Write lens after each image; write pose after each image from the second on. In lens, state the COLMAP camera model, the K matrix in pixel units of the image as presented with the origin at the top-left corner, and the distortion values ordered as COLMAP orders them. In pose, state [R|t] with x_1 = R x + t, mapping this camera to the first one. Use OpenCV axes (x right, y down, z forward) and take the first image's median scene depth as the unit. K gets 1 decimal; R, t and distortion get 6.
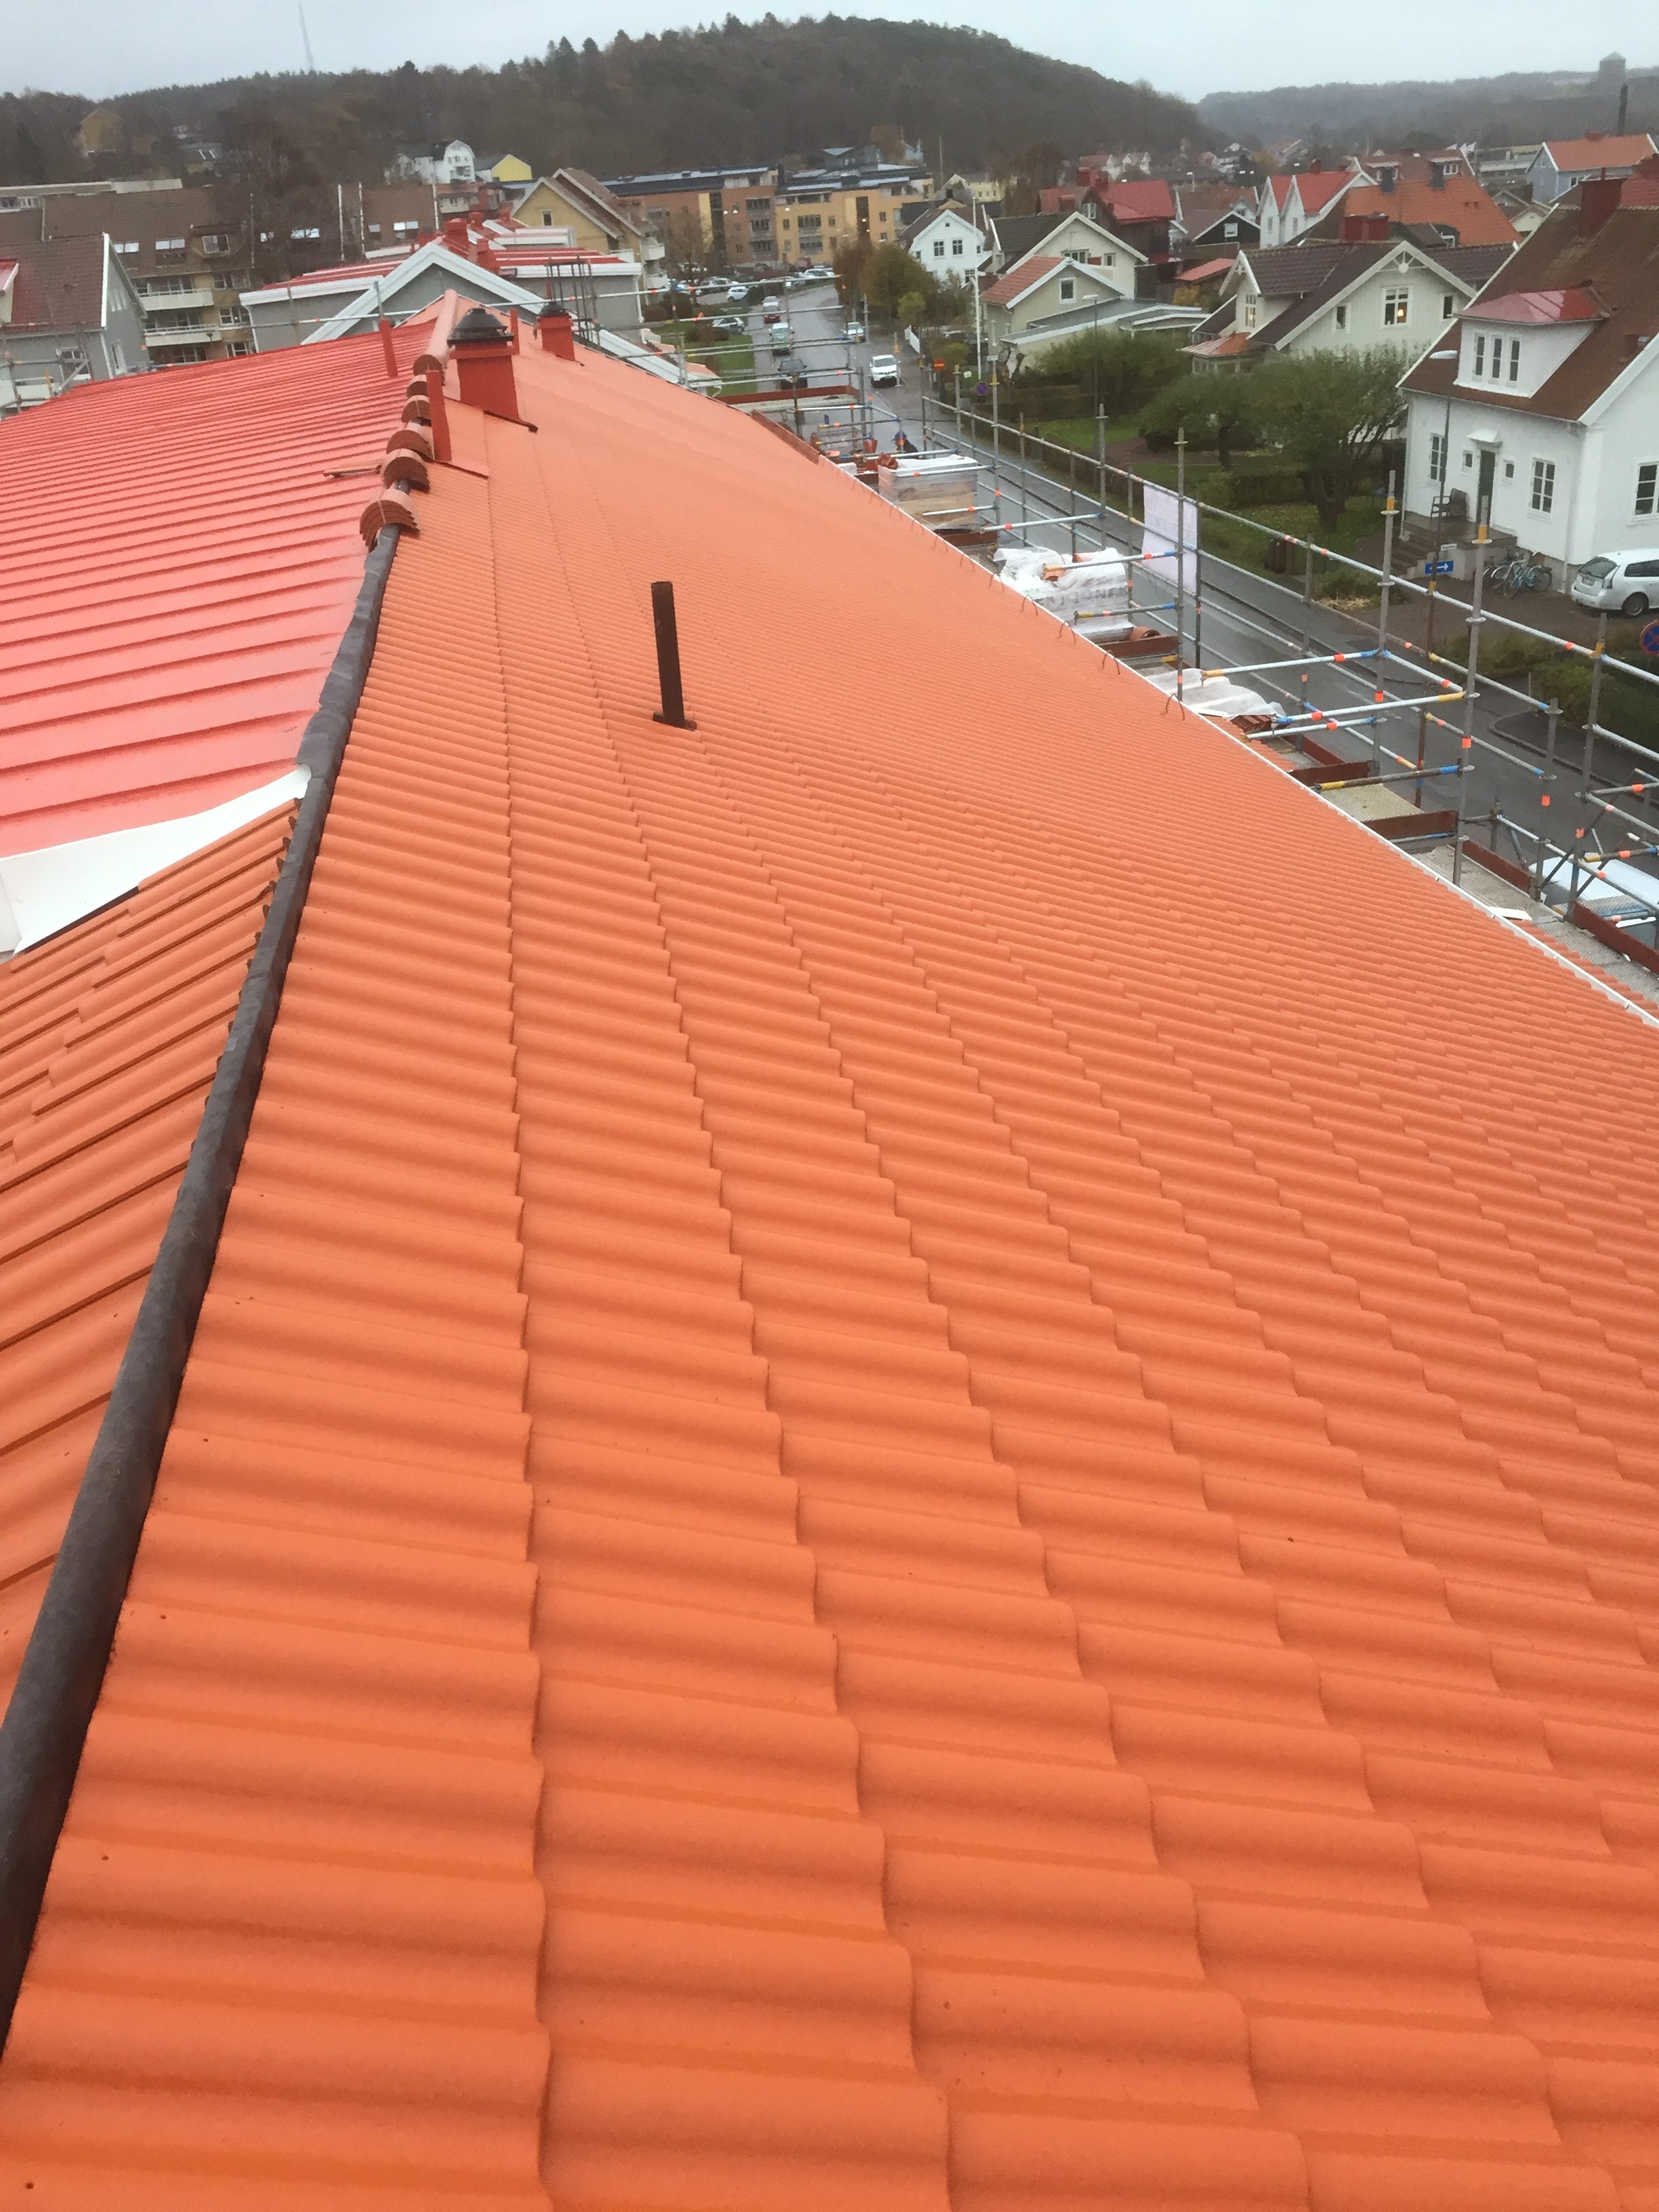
lens RADIAL K [[1856.2, 0, 821.1], [0, 1856.2, 1104.3], [0, 0, 1]] dist [0.108665, -0.158023]
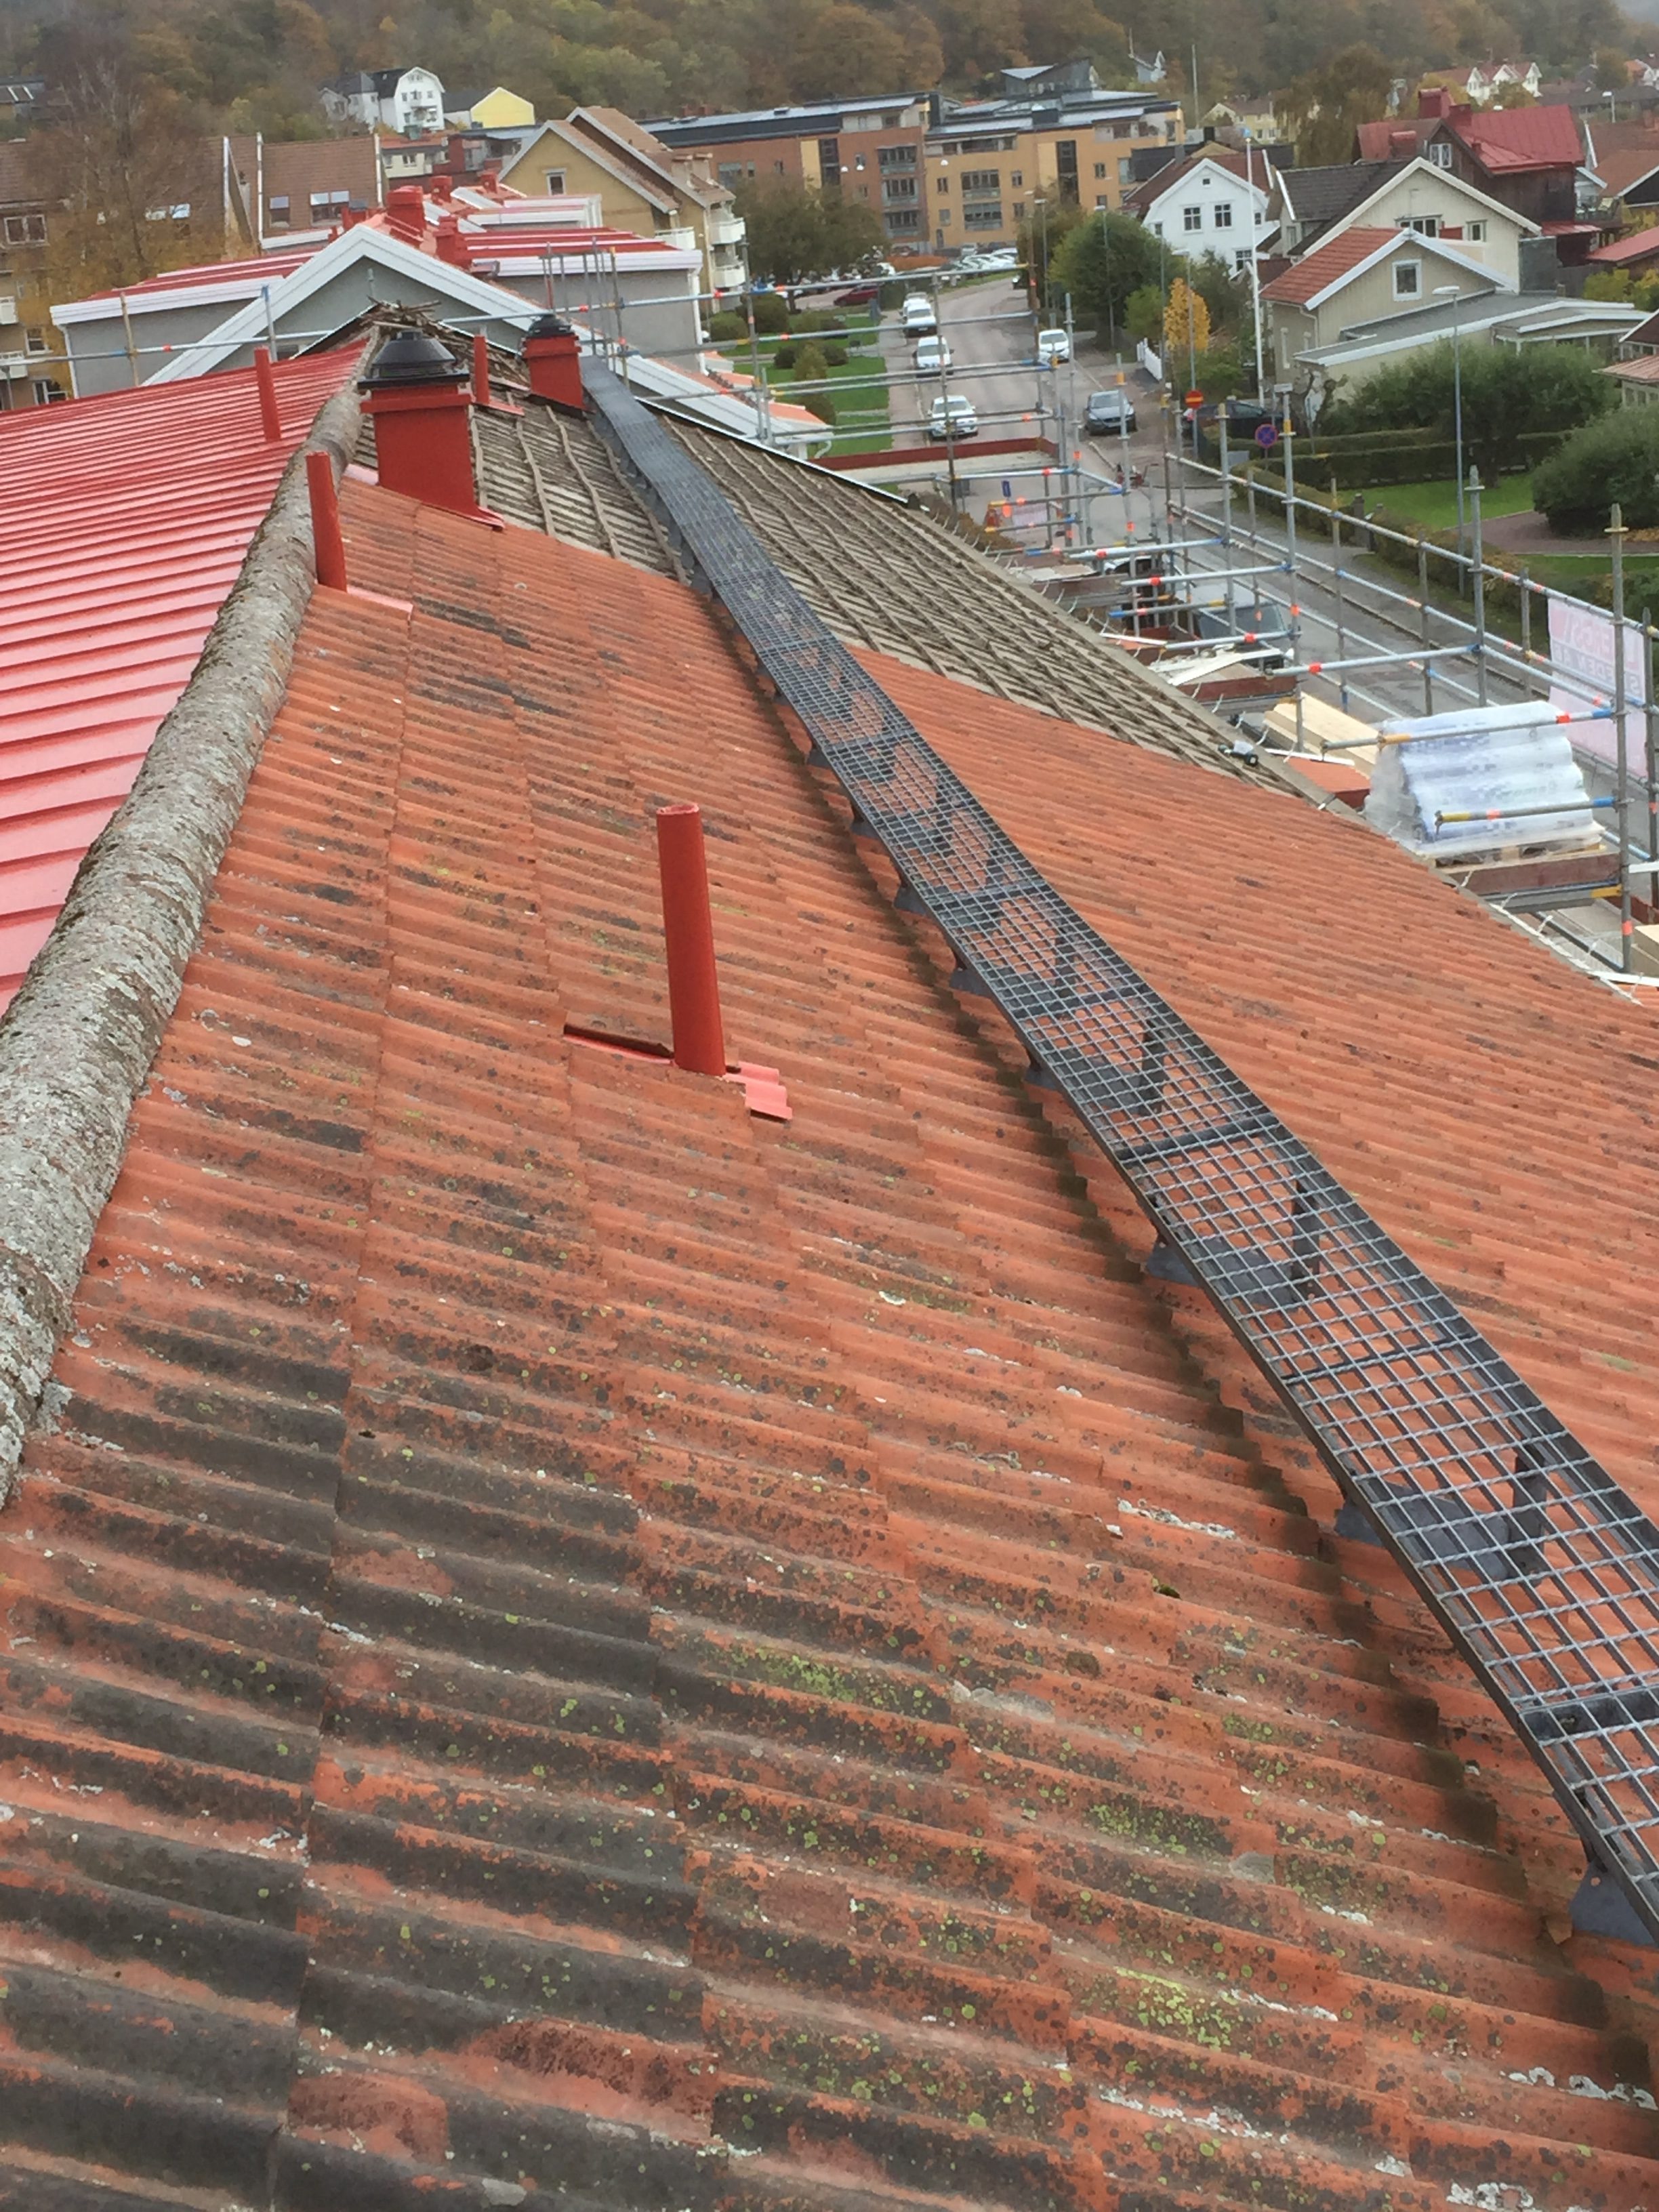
lens RADIAL K [[3227.2, 0, 829.5], [0, 3227.2, 1106.0], [0, 0, 1]] dist [0.064742, 0.016781]
pose [[0.998607, -0.000743, -0.052753, 0.000610], [-0.007670, 0.987234, -0.159093, -0.003319], [0.052198, 0.159276, 0.985853, 0.006604]]
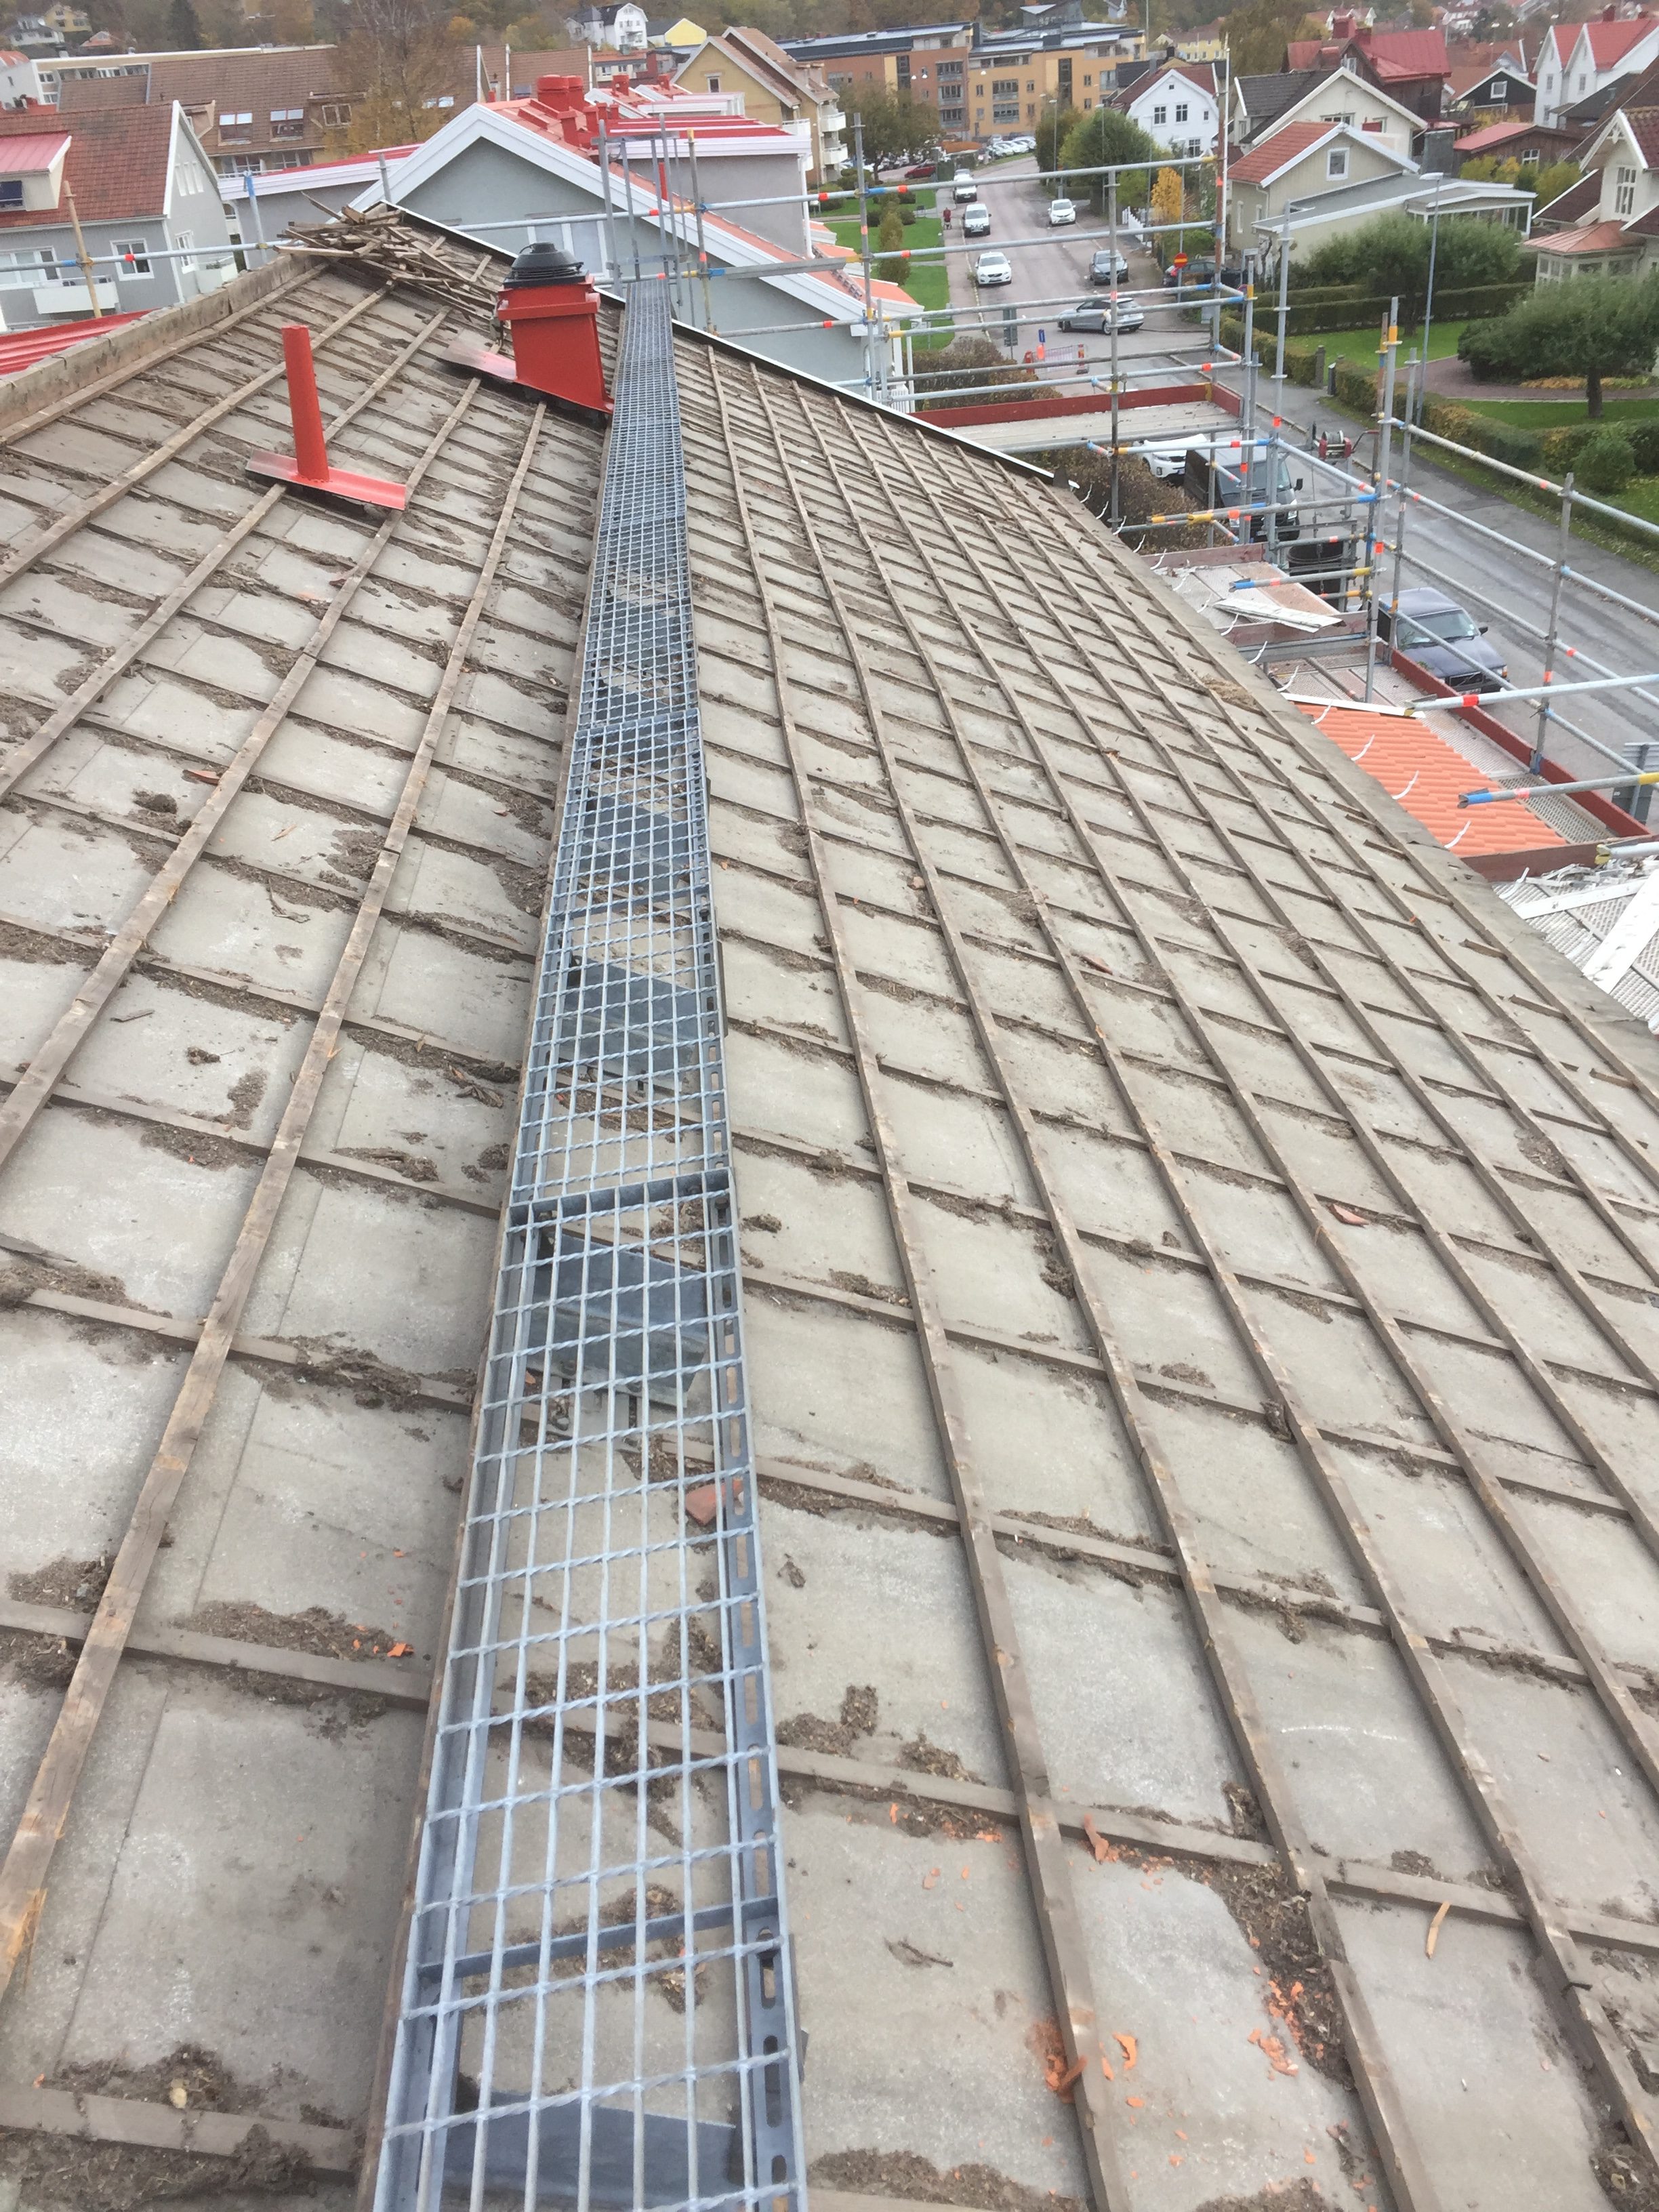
lens RADIAL K [[1858.1, 0, 820.0], [0, 1858.1, 1005.5], [0, 0, 1]] dist [0.054087, -0.010781]
pose [[0.996176, 0.033212, -0.080805, -0.016120], [-0.032037, 0.999362, 0.015787, -0.085285], [0.081278, -0.013137, 0.996605, 0.191151]]
